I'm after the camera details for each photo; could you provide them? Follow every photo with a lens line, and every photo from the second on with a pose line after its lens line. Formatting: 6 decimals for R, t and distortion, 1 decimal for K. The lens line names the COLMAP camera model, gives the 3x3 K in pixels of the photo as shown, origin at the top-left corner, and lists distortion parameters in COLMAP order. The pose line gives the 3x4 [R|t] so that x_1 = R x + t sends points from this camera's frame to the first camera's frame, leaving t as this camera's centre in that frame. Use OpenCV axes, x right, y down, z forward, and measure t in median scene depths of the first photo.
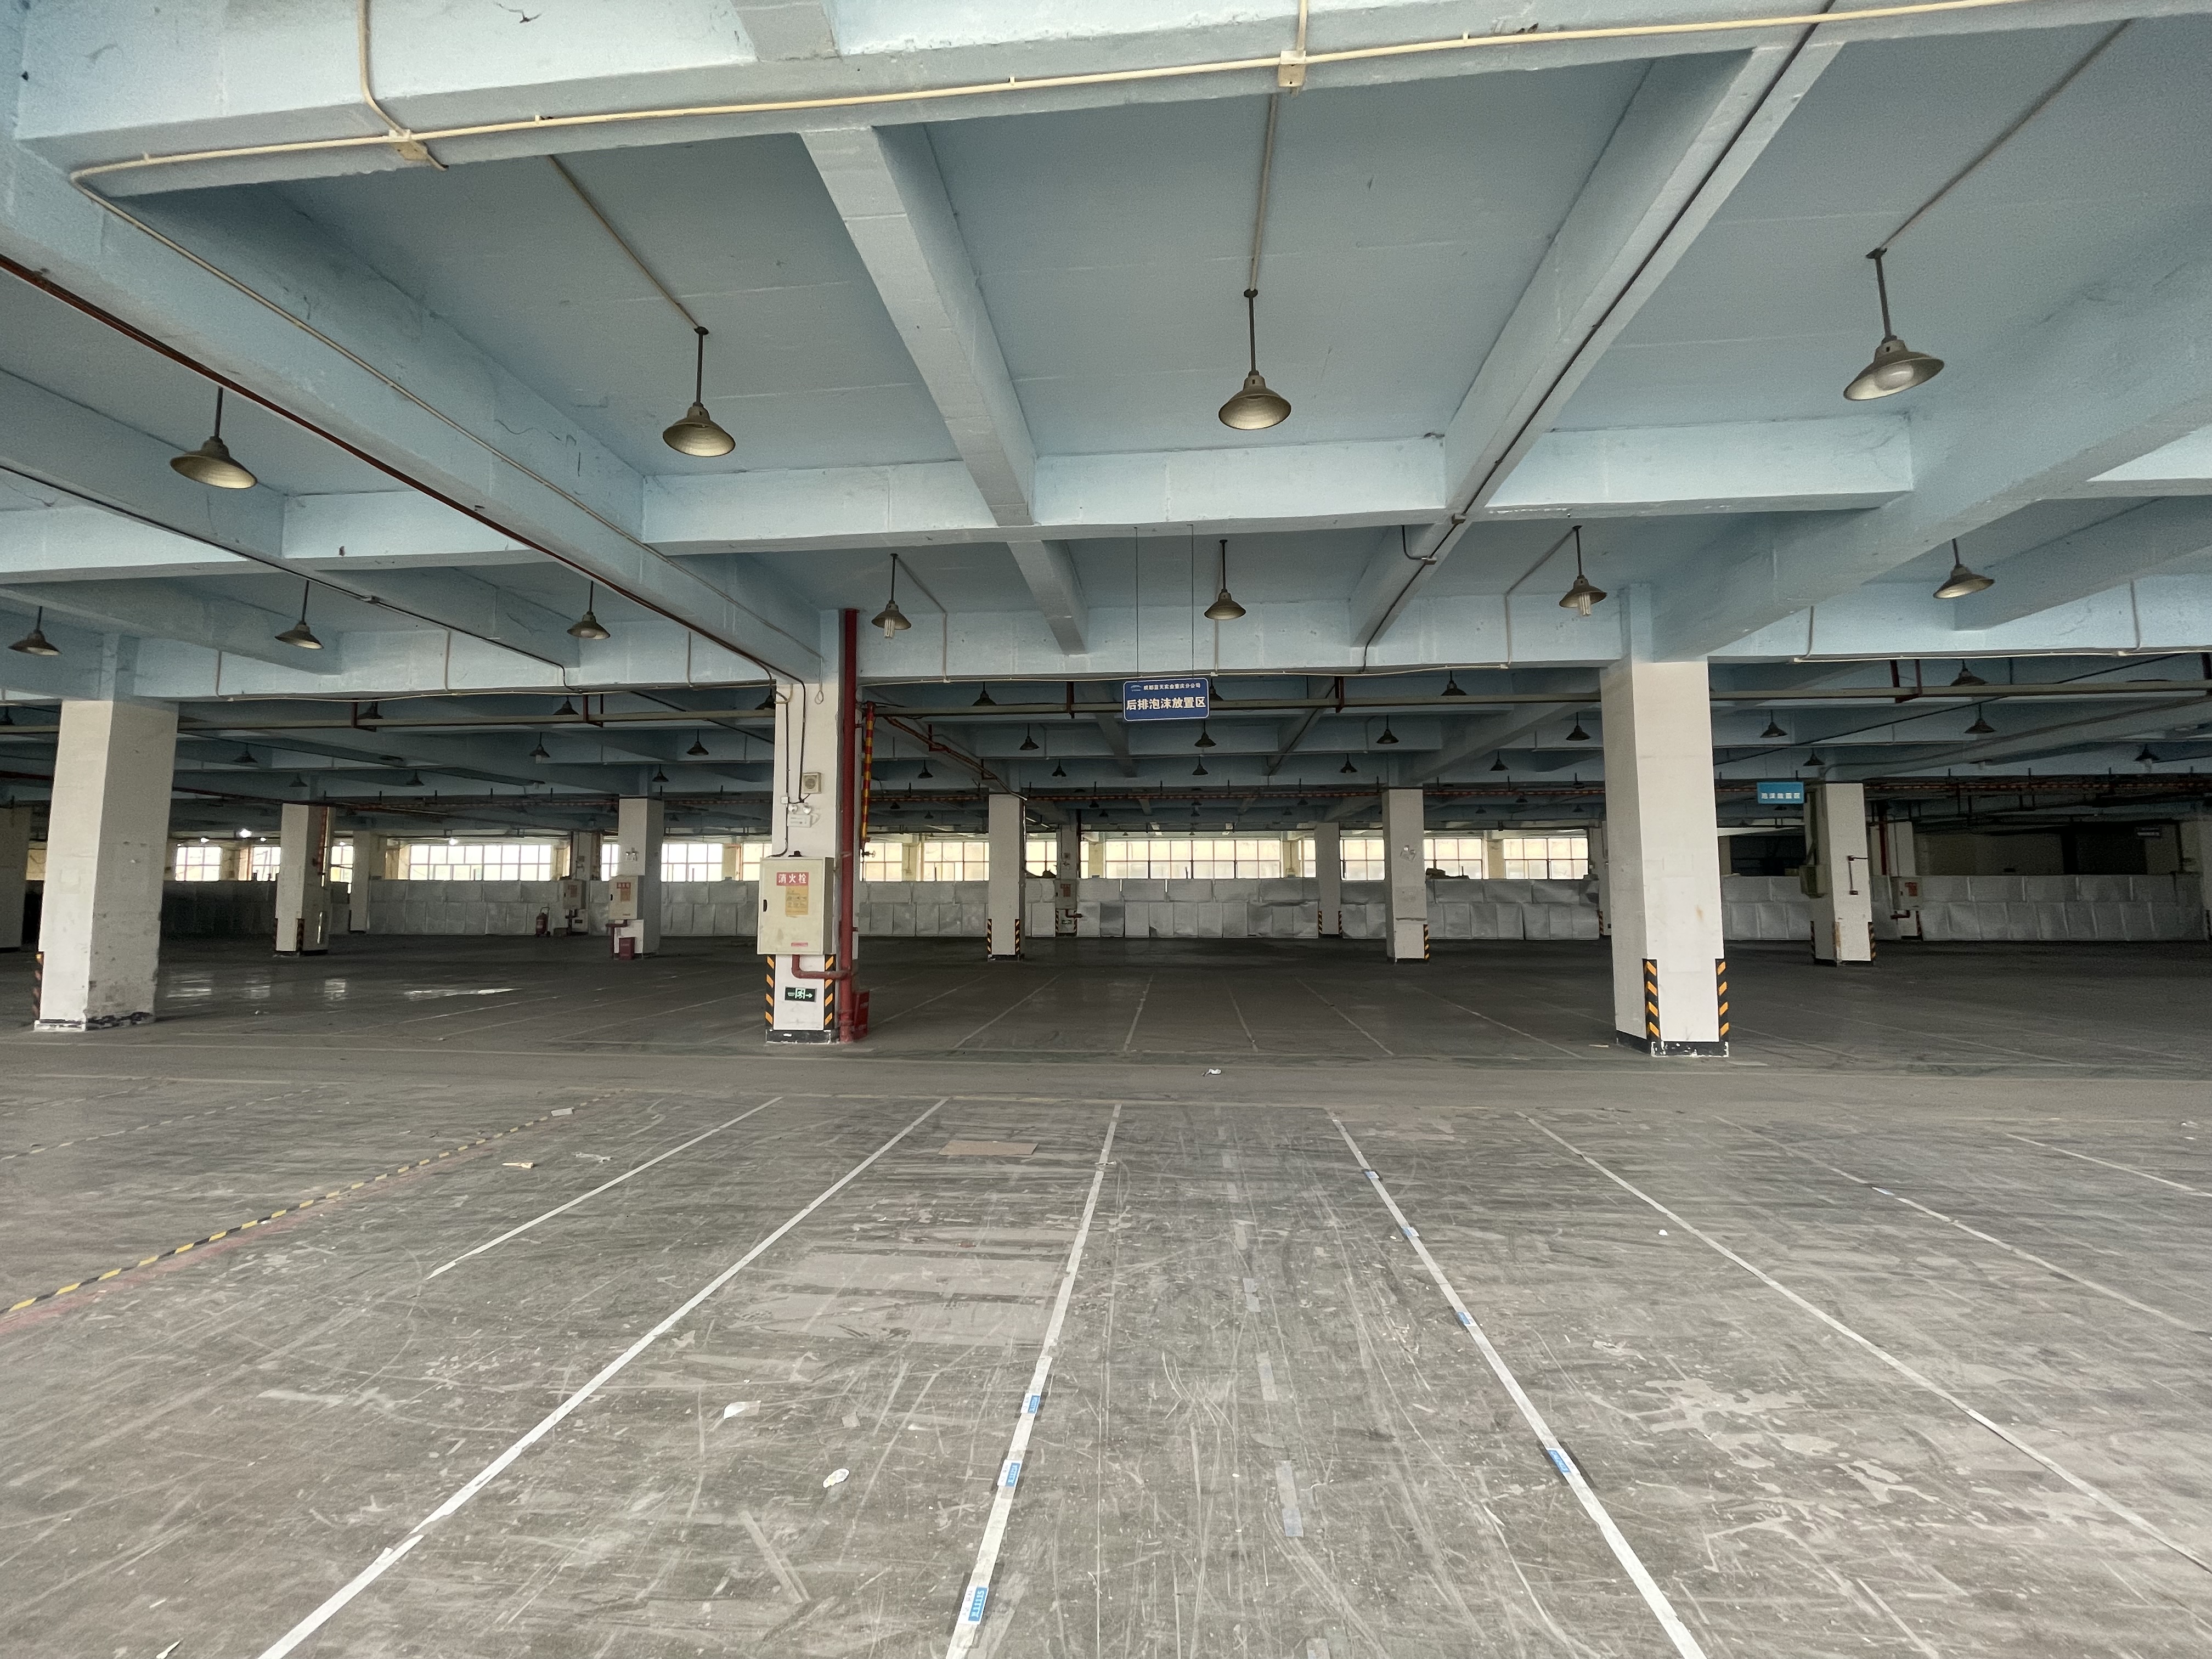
lens RADIAL K [[890.4, 0, 1097.7], [0, 890.4, 824.5], [0, 0, 1]] dist [-0.002895, -0.001090]
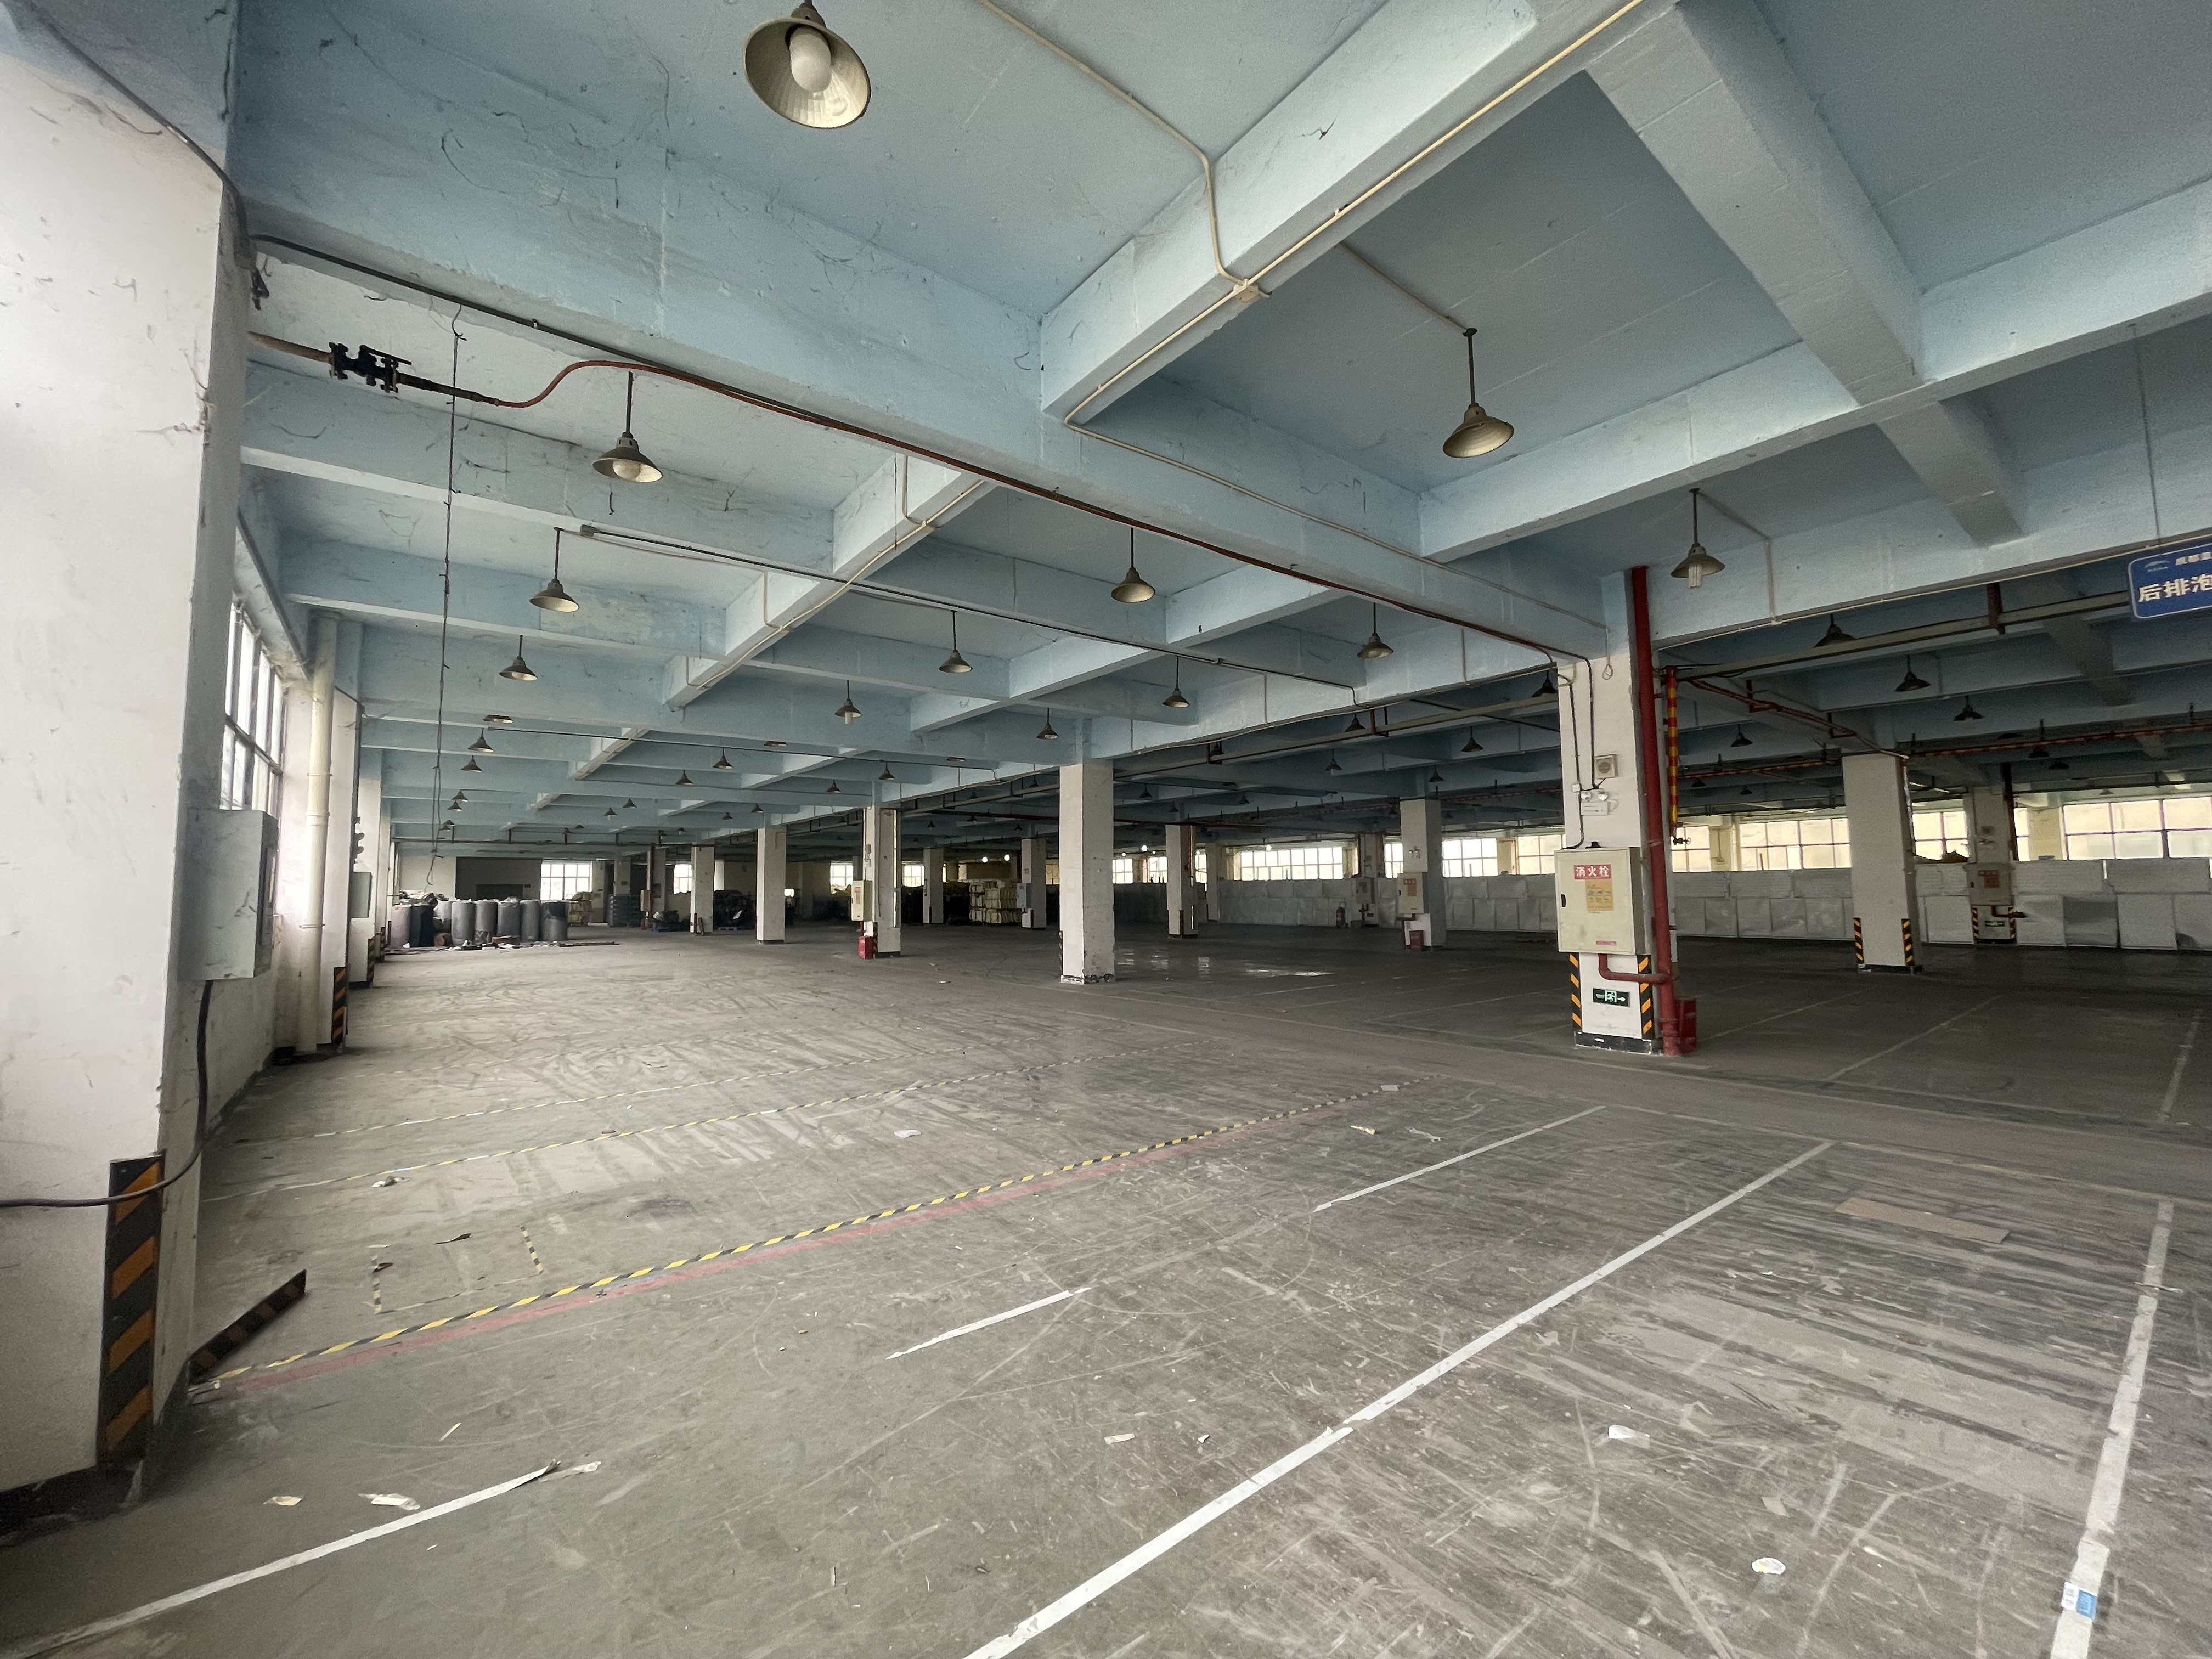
lens RADIAL K [[890.4, 0, 1097.7], [0, 890.4, 824.5], [0, 0, 1]] dist [-0.002895, -0.001090]
pose [[0.683318, -0.062939, -0.727403, -0.017244], [0.067149, 0.997473, -0.023228, -0.001156], [0.727026, -0.032972, 0.685818, -0.009331]]
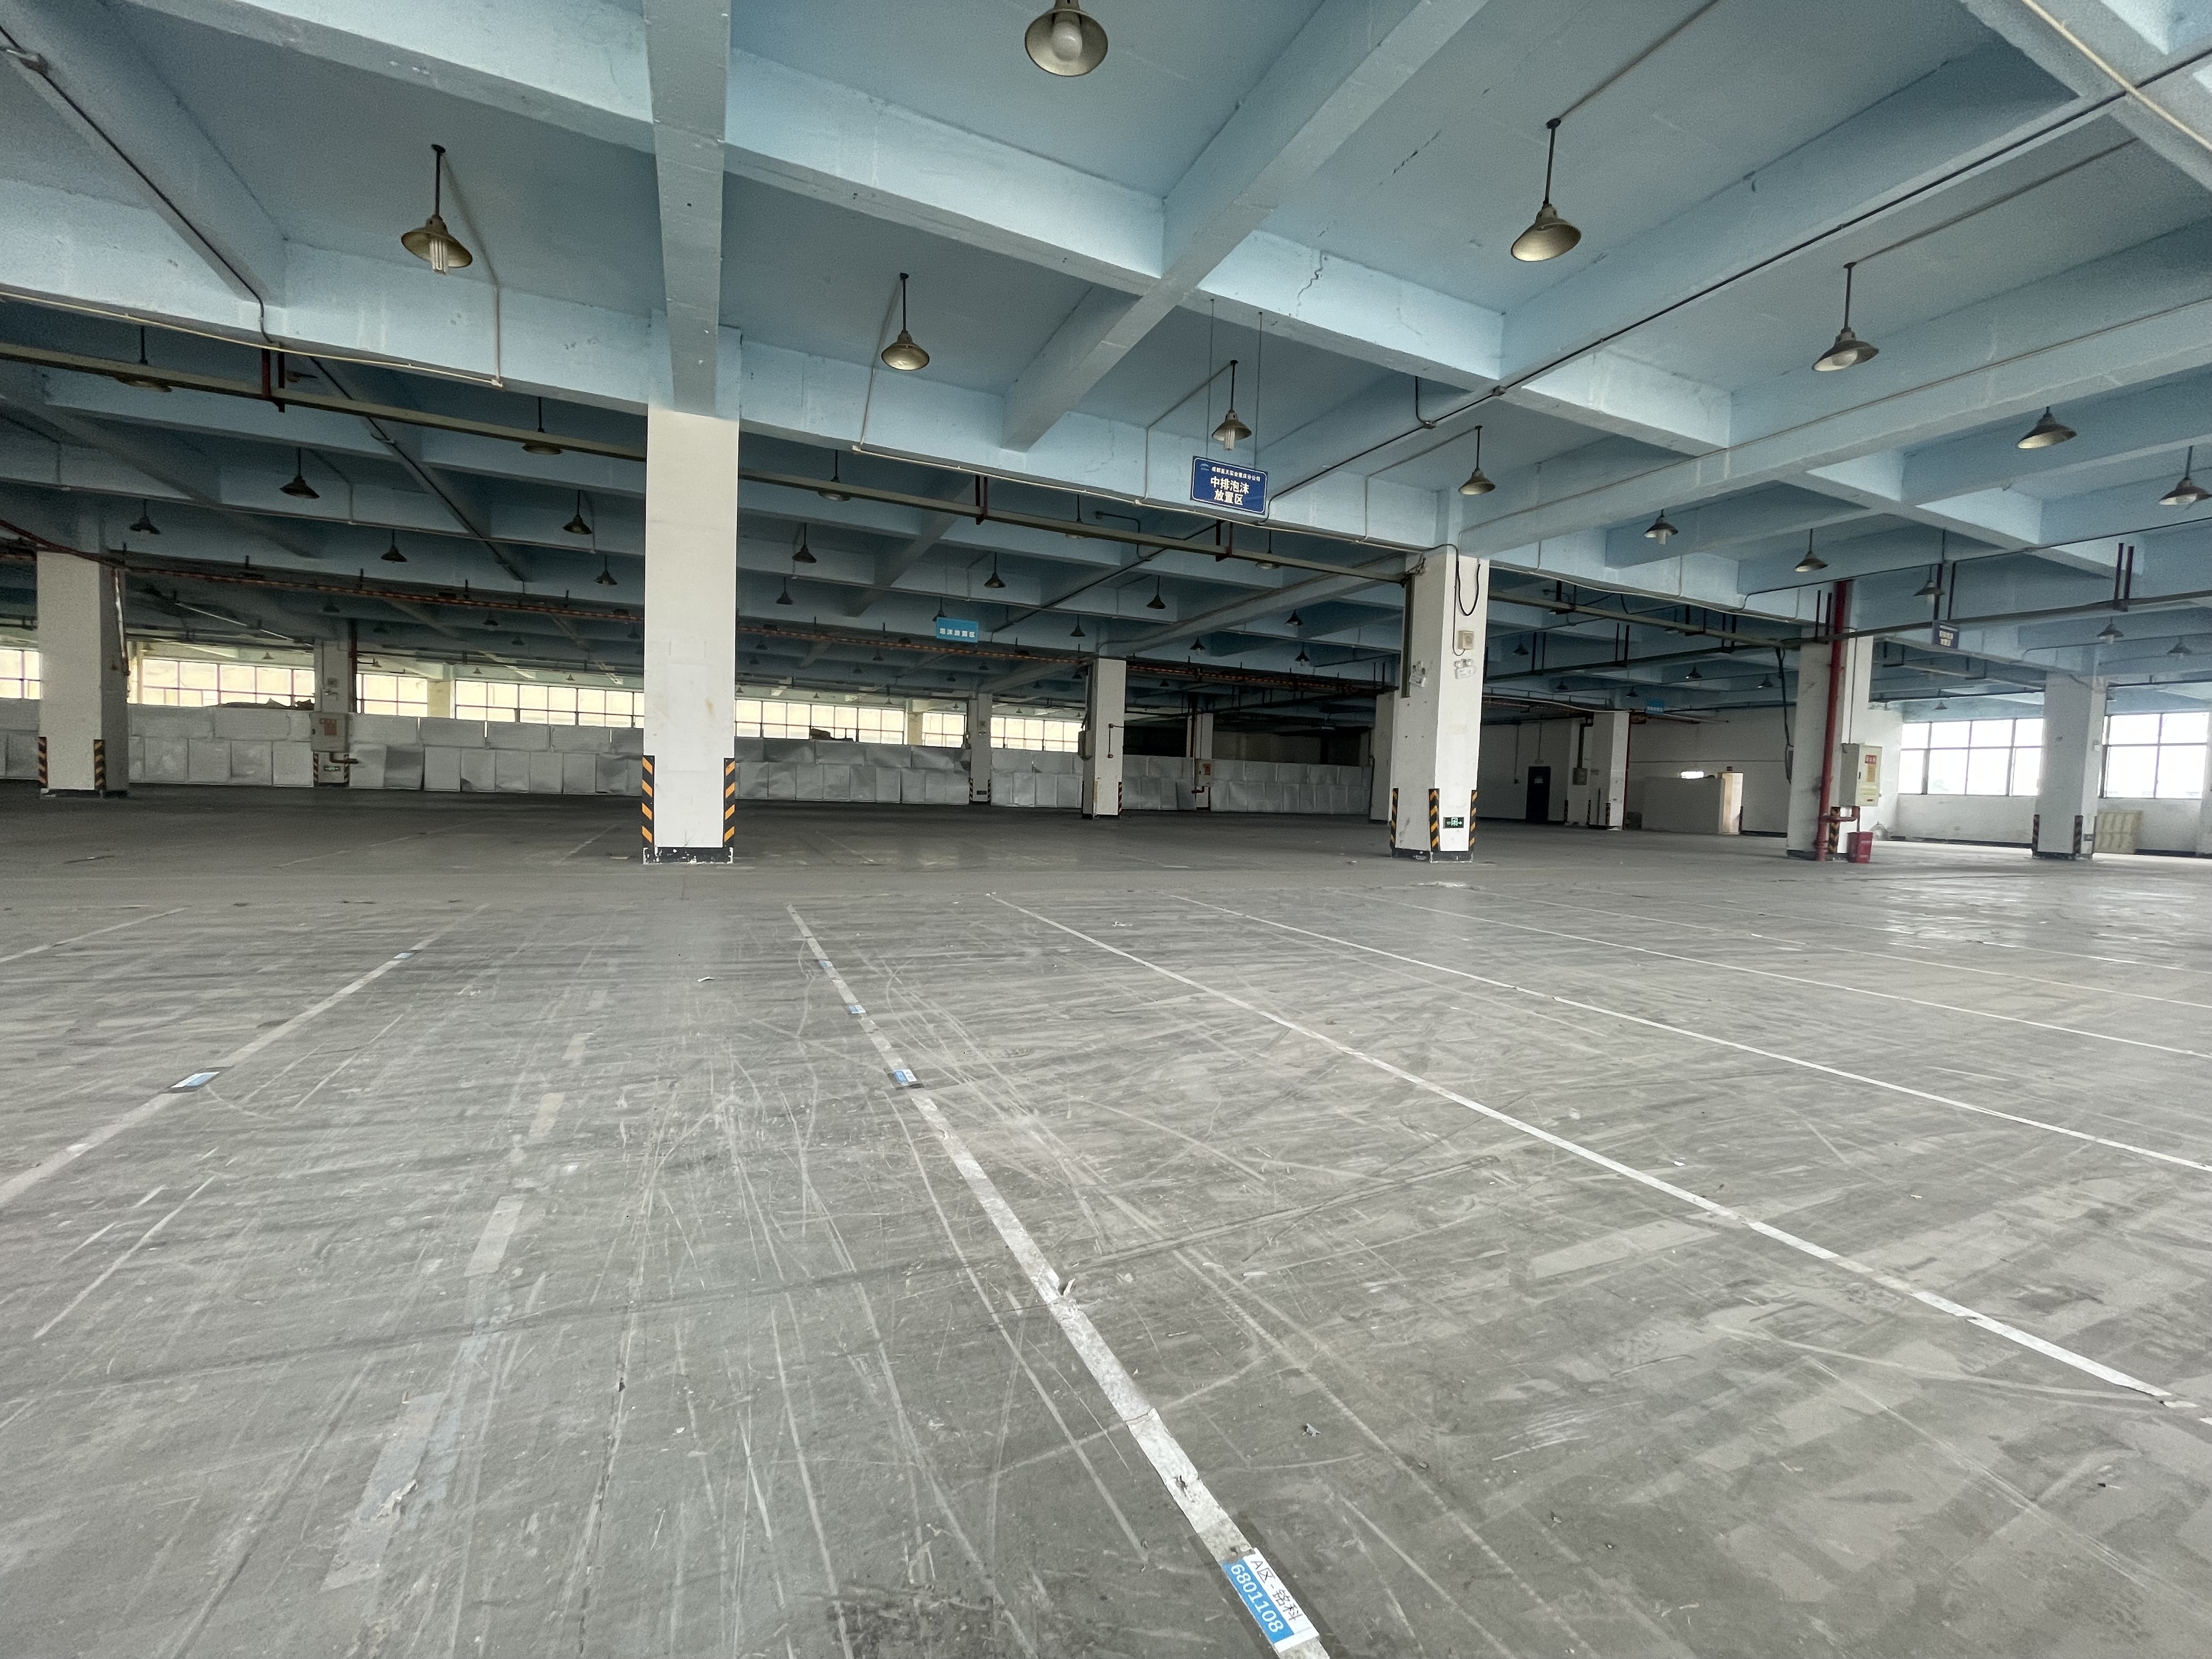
lens RADIAL K [[890.4, 0, 1097.7], [0, 890.4, 824.5], [0, 0, 1]] dist [-0.002895, -0.001090]
pose [[0.868807, 0.012967, 0.494982, 0.612429], [-0.075431, 0.991455, 0.106426, 0.098510], [-0.489372, -0.129800, 0.862361, 0.018121]]
